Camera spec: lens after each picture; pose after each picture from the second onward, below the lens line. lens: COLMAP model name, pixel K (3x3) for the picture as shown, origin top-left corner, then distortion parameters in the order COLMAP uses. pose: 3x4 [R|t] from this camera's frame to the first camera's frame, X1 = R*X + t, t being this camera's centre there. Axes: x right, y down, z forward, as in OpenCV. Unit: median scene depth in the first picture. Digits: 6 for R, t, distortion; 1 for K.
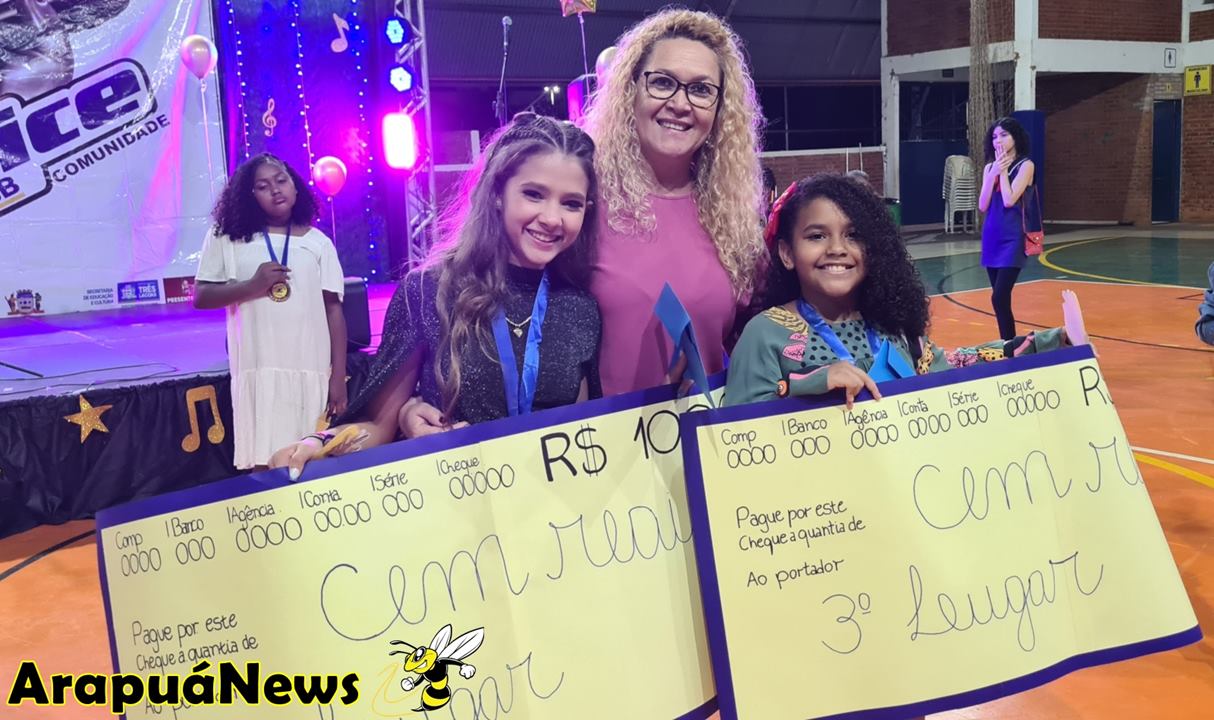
lens RADIAL K [[1161.7, 0, 650.5], [0, 1161.7, 354.4], [0, 0, 1]] dist [0.021409, -0.007254]
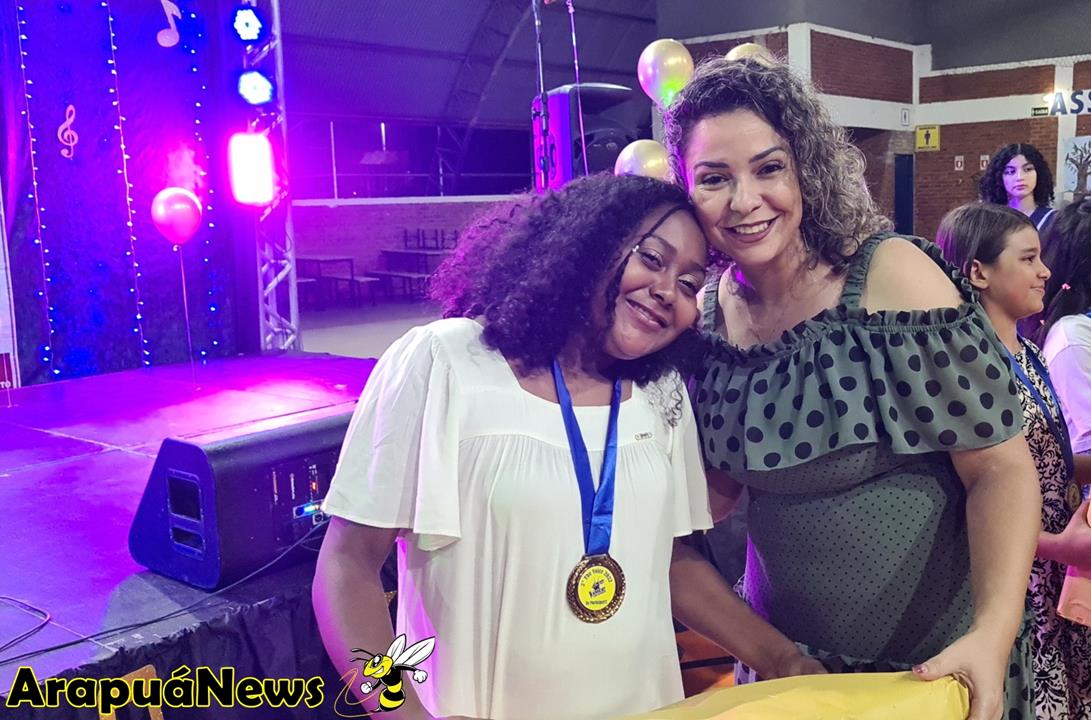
lens RADIAL K [[1054.5, 0, 651.2], [0, 1054.5, 346.0], [0, 0, 1]] dist [0.008773, -0.003273]
pose [[0.964414, -0.019307, 0.263692, -0.151318], [0.027309, 0.999270, -0.026715, -0.044425], [-0.262984, 0.032966, 0.964237, 0.280341]]
